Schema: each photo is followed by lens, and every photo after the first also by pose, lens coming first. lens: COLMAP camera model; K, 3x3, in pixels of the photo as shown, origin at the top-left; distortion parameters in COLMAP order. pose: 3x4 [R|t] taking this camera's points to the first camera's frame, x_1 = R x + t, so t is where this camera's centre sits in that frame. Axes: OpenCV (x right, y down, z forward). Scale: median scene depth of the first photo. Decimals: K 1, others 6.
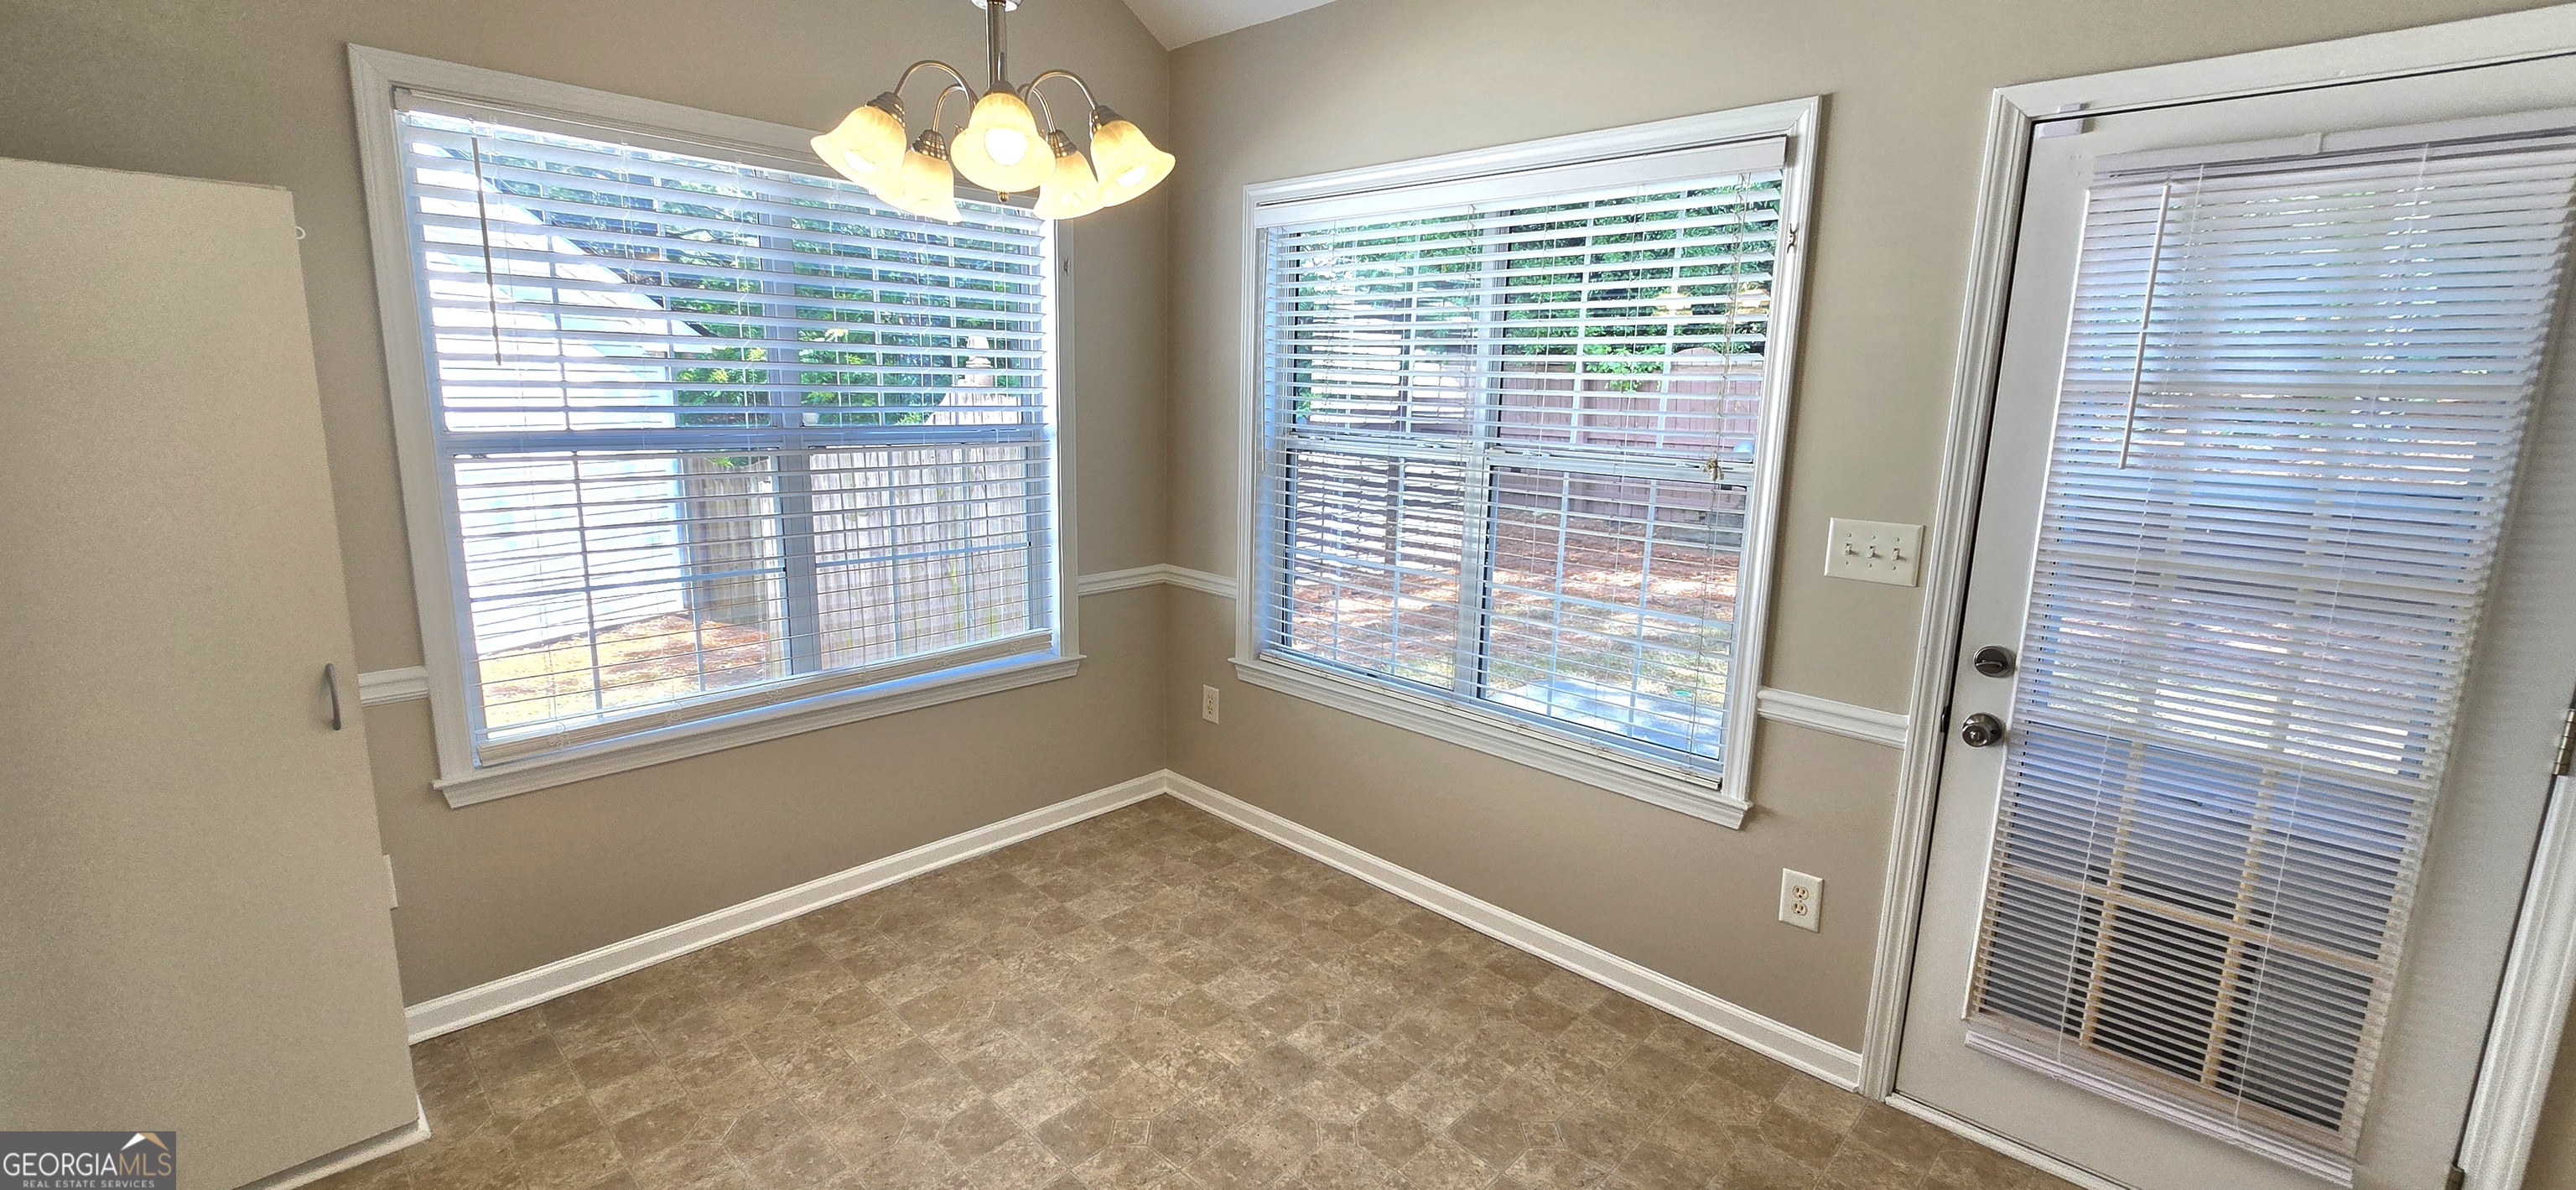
lens RADIAL K [[1052.8, 0, 1290.5], [0, 1052.8, 586.3], [0, 0, 1]] dist [-0.001839, 0.000025]
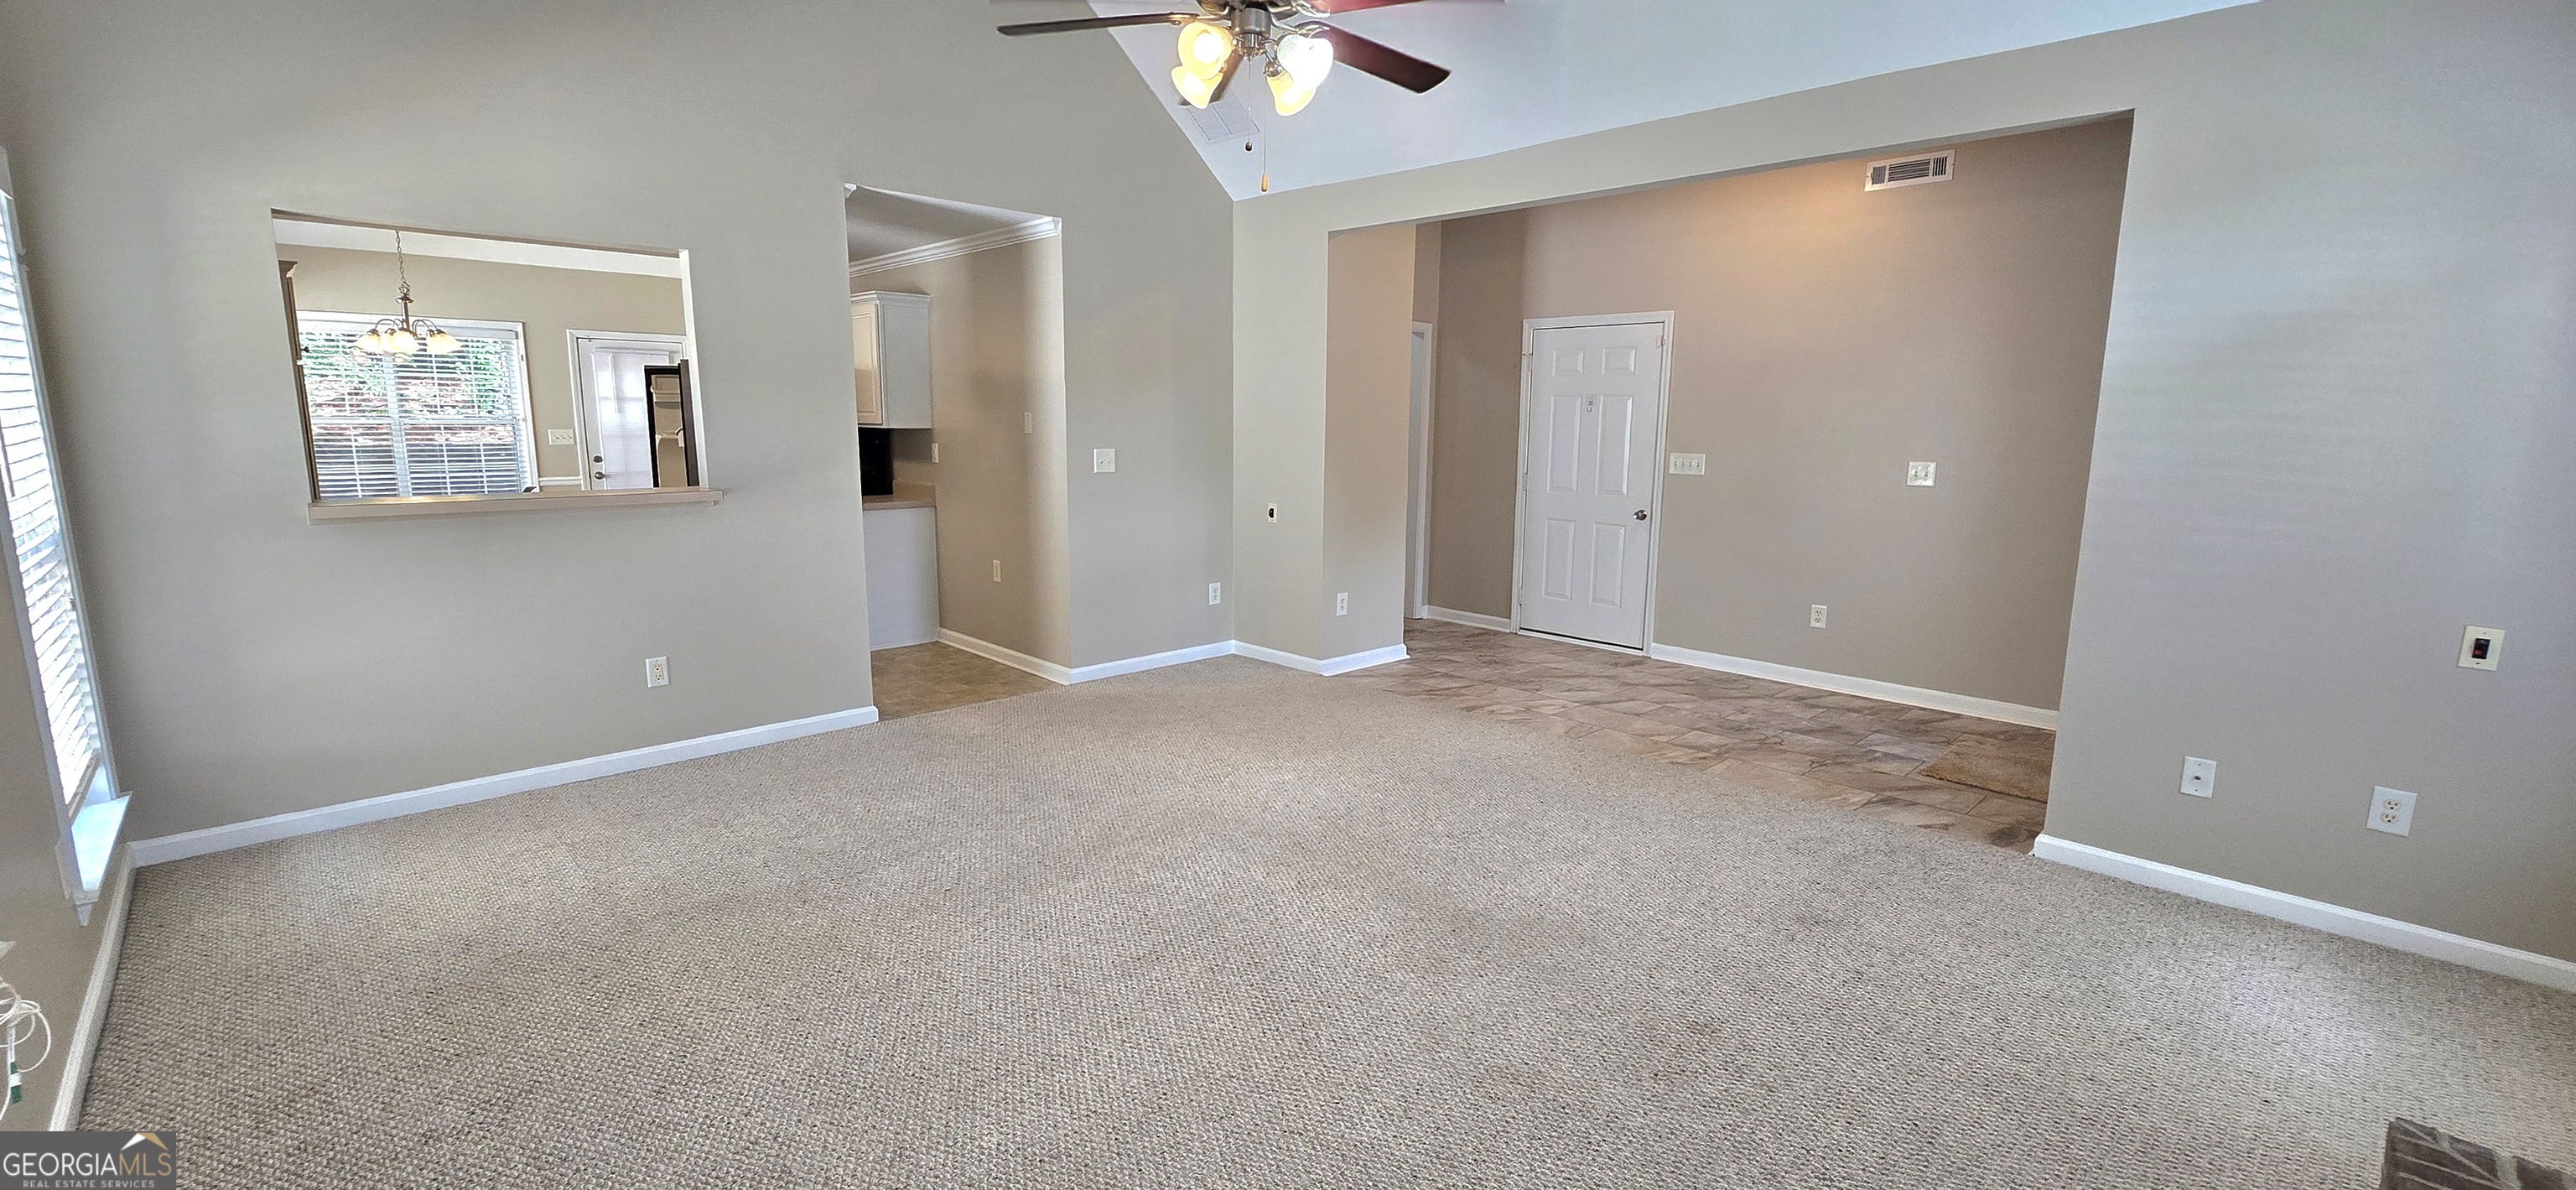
lens RADIAL K [[1063.9, 0, 1275.3], [0, 1063.9, 579.6], [0, 0, 1]] dist [0.001708, 0.000057]
pose [[0.050275, -0.183401, 0.981752, -3.073931], [0.173305, 0.969684, 0.172272, 0.240671], [-0.983584, 0.161481, 0.080536, -1.729184]]
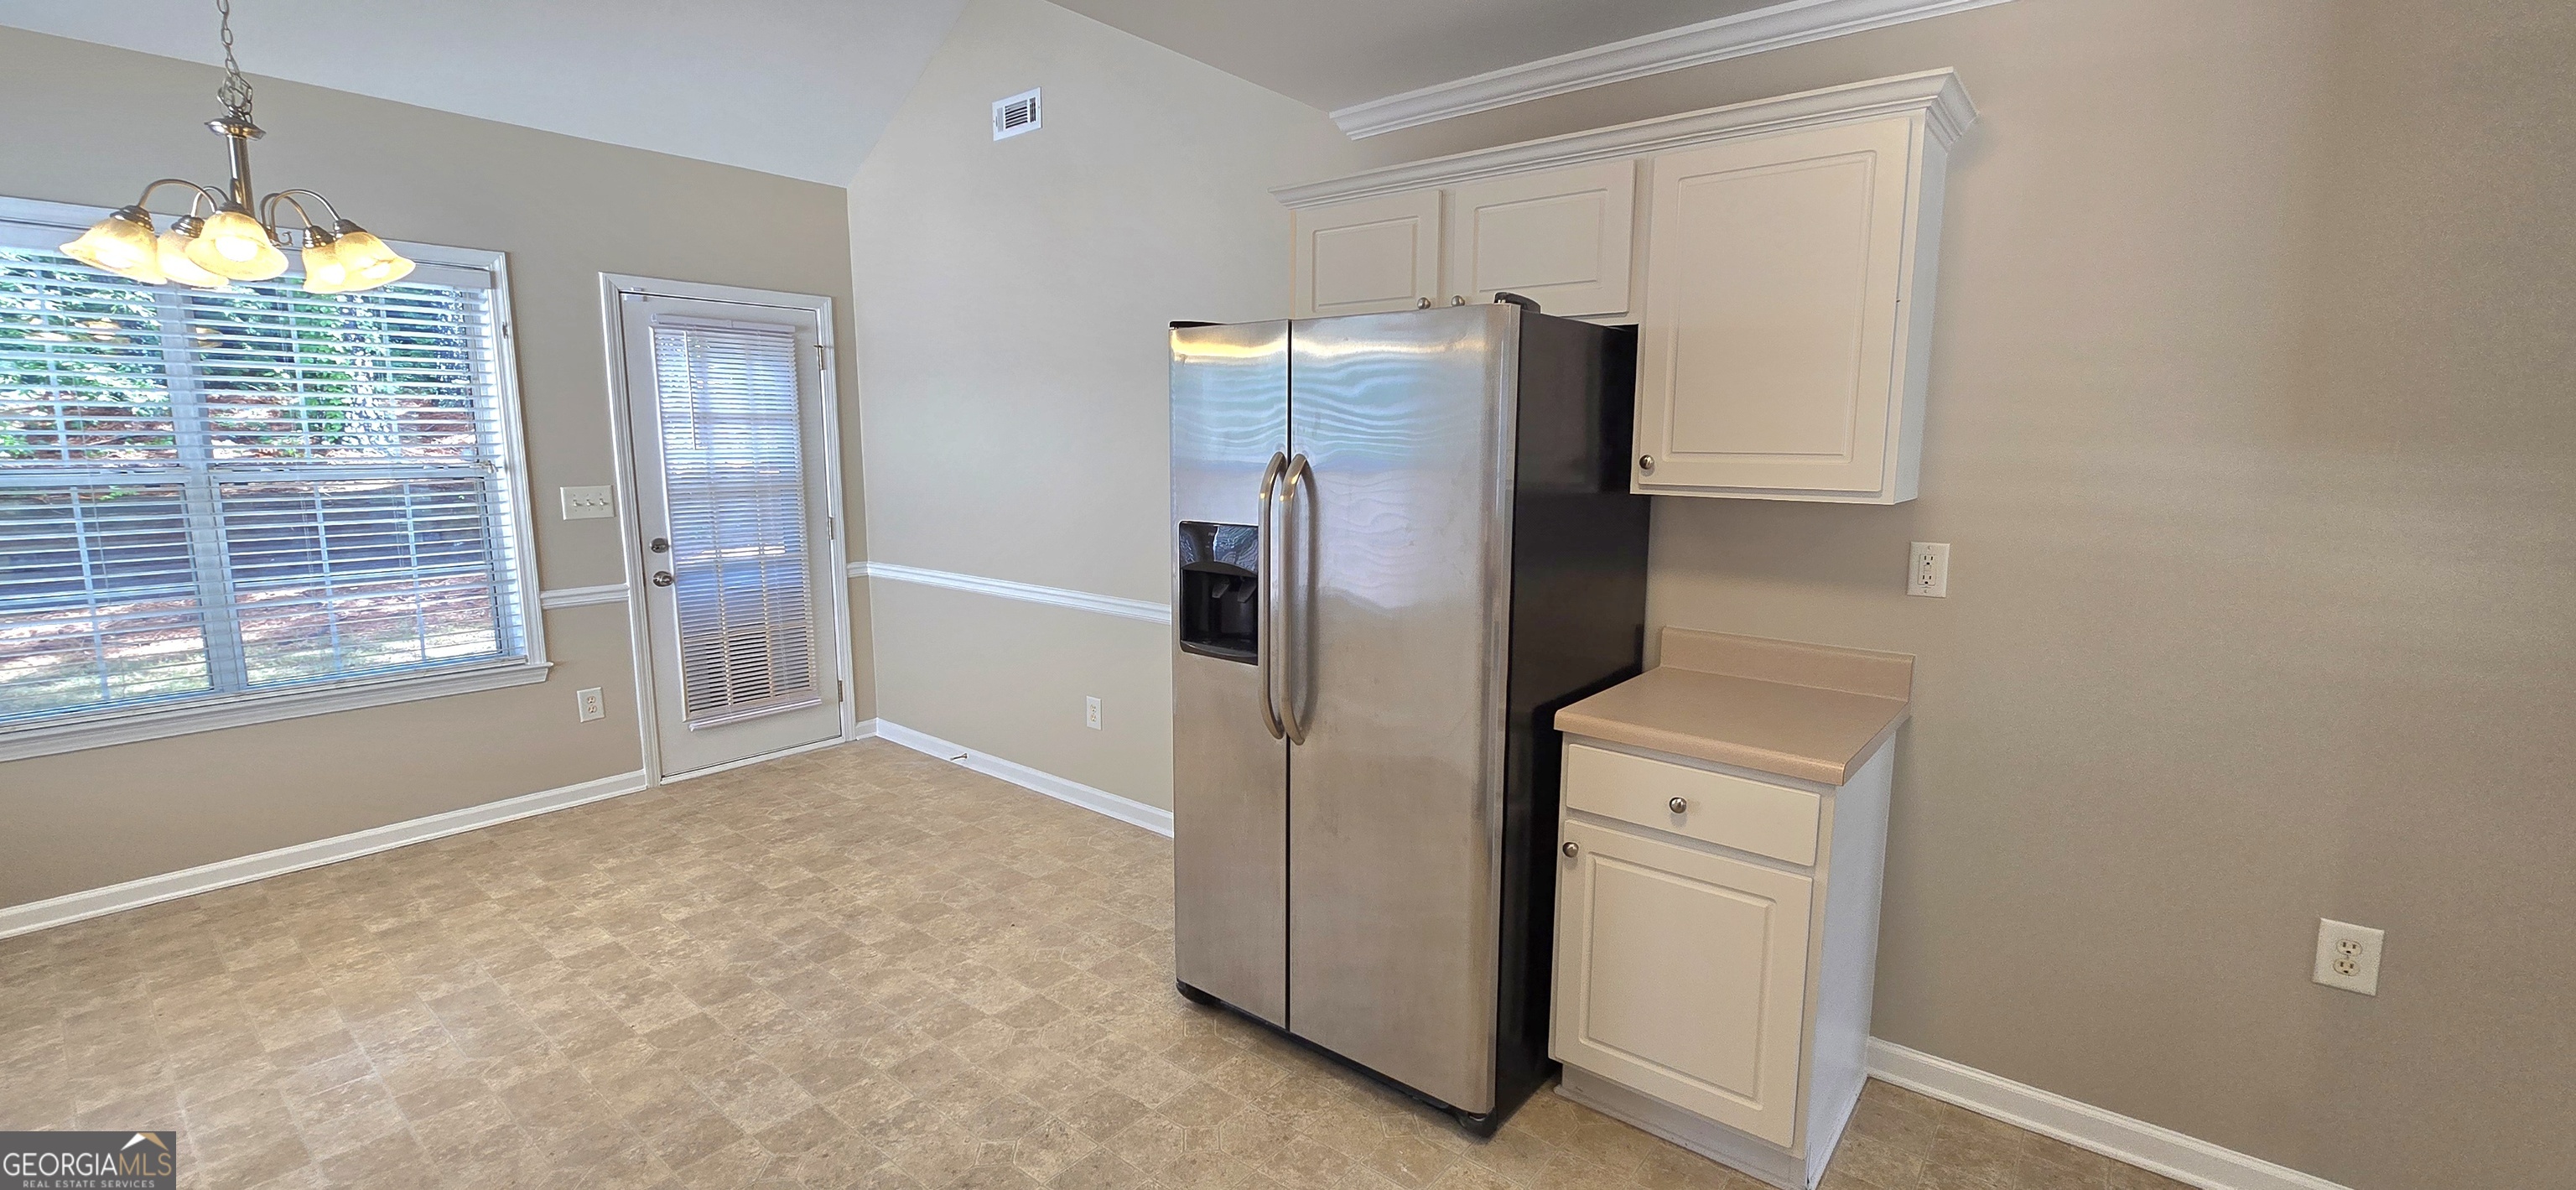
lens RADIAL K [[1062.0, 0, 1285.0], [0, 1062.0, 588.8], [0, 0, 1]] dist [0.000141, -0.000015]
pose [[-0.068383, -0.172467, 0.982639, -1.293701], [0.175909, 0.967428, 0.182039, -0.009100], [-0.982028, 0.185303, -0.035817, -0.112970]]
